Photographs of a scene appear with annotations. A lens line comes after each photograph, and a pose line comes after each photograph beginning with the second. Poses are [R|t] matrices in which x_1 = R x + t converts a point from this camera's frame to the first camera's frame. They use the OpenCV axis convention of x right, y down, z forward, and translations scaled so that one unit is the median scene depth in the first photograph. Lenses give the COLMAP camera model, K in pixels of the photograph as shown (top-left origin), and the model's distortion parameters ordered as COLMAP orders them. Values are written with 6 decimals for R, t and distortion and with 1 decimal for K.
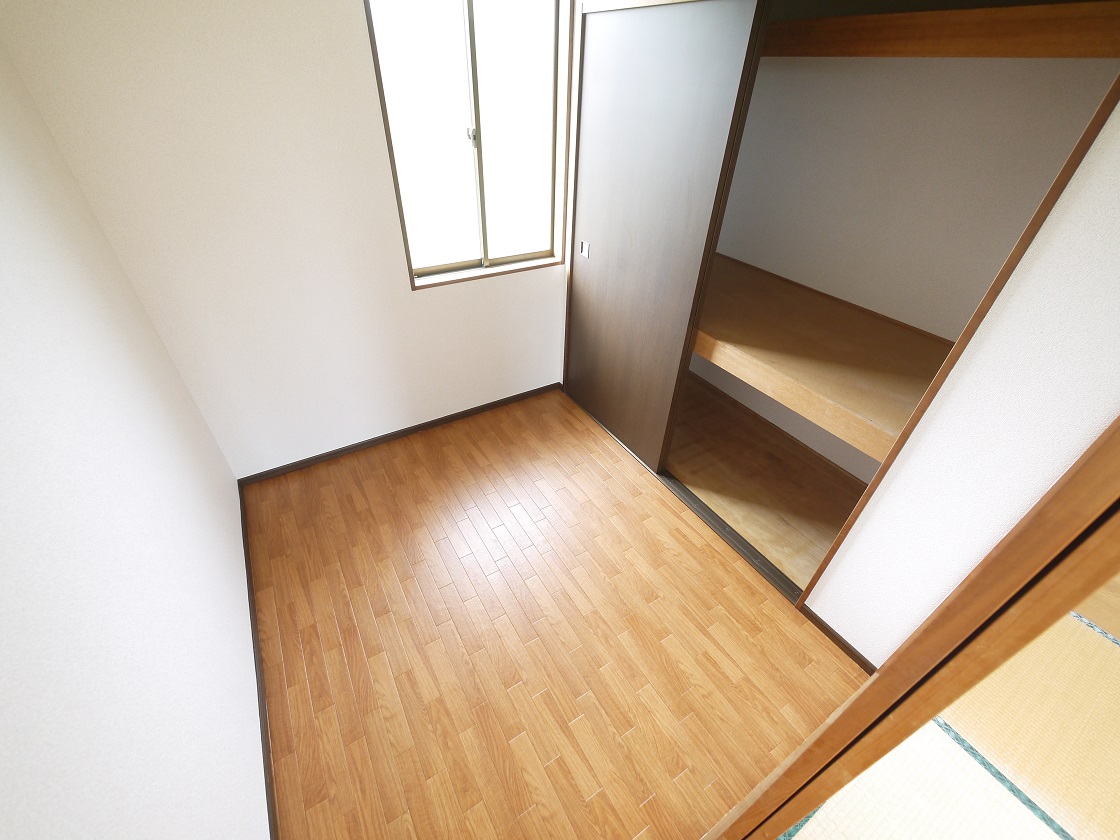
lens RADIAL K [[462.4, 0, 560.3], [0, 462.4, 416.3], [0, 0, 1]] dist [-0.006634, 0.000309]
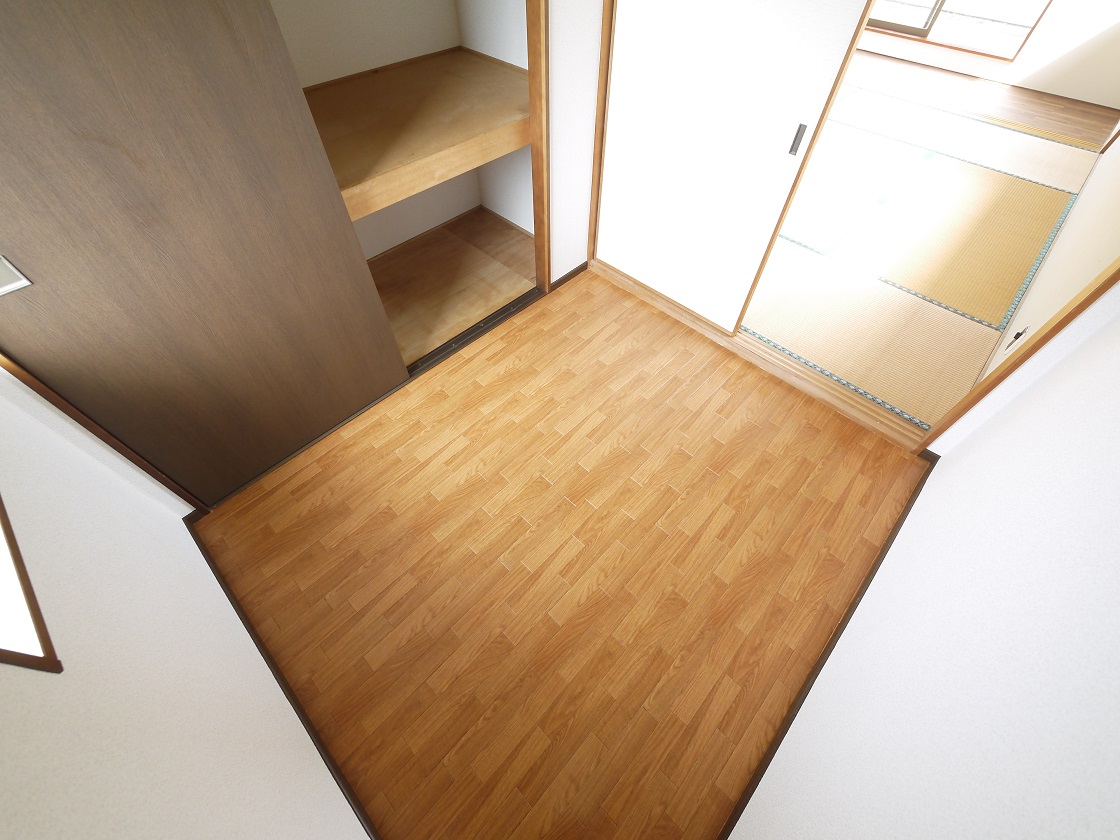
lens RADIAL K [[462.4, 0, 553.2], [0, 462.4, 420.5], [0, 0, 1]] dist [-0.006634, 0.000309]
pose [[-0.243117, -0.798163, 0.551208, -0.521548], [0.567651, 0.343719, 0.748084, -0.450586], [-0.786554, 0.494765, 0.369514, 0.684397]]
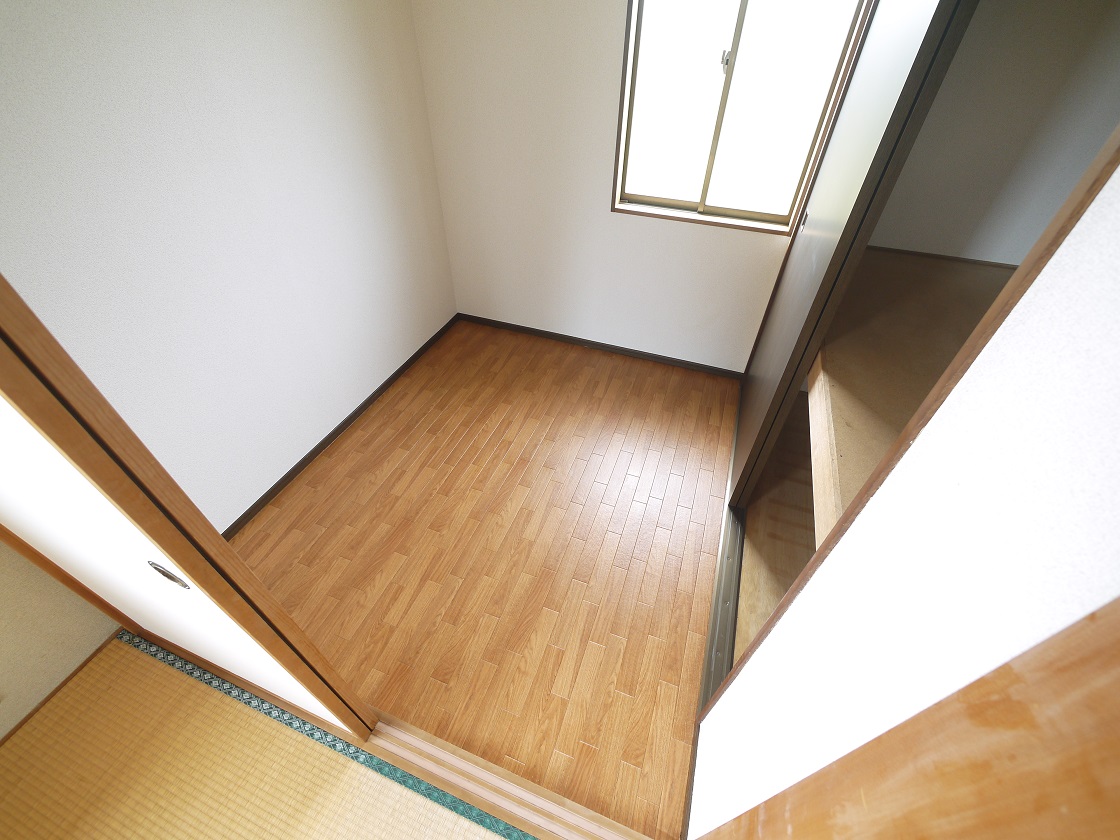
lens RADIAL K [[462.4, 0, 559.9], [0, 462.4, 416.1], [0, 0, 1]] dist [-0.006634, 0.000309]
pose [[0.620590, 0.509718, -0.595866, 0.571506], [-0.465693, 0.850955, 0.242912, -0.093664], [0.630871, 0.126742, 0.765466, 0.219988]]
